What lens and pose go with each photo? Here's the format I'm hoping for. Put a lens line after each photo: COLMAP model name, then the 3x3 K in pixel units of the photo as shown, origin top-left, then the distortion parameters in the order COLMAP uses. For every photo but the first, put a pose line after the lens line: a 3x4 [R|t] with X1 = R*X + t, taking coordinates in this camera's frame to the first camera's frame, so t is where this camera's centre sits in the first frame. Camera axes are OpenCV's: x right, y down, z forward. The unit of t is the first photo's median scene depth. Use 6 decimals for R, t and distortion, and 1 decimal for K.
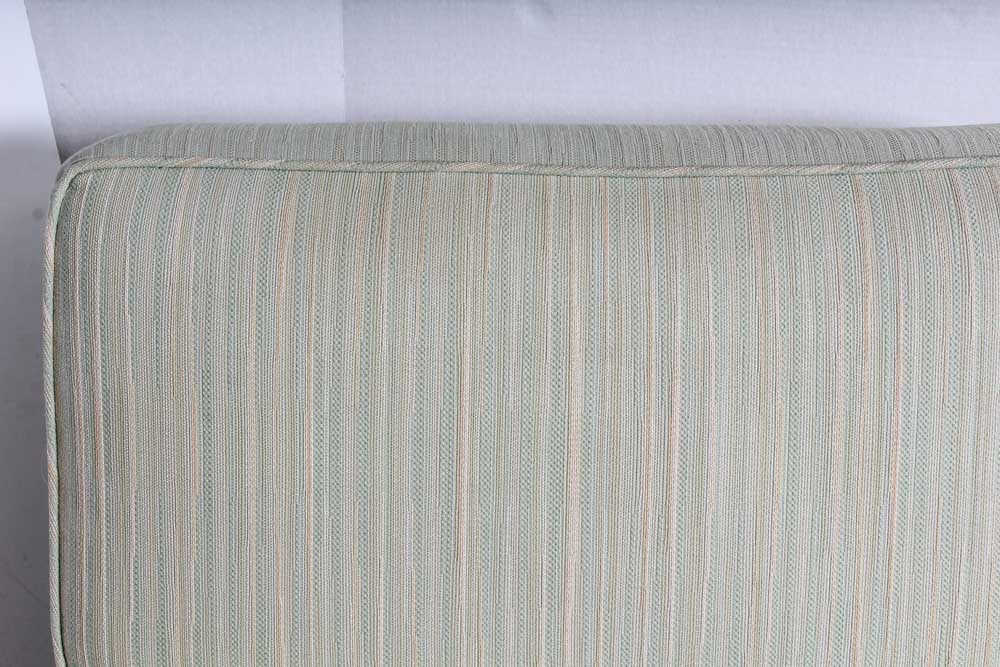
lens RADIAL K [[1854.8, 0, 499.6], [0, 1854.8, 334.8], [0, 0, 1]] dist [0.044350, 0.000000]
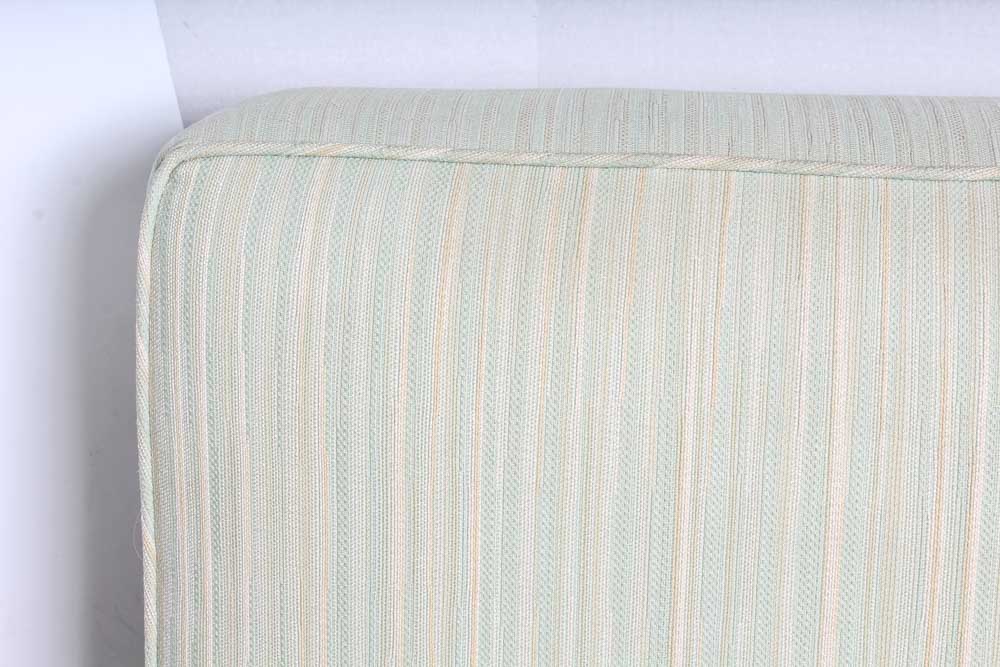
lens RADIAL K [[1947.8, 0, 500.2], [0, 1947.8, 331.2], [0, 0, 1]] dist [0.030659, 0.000000]
pose [[0.993803, 0.026775, -0.107878, -0.009696], [-0.020463, 0.998036, 0.059203, -0.068162], [0.109252, -0.056628, 0.992400, 0.222385]]
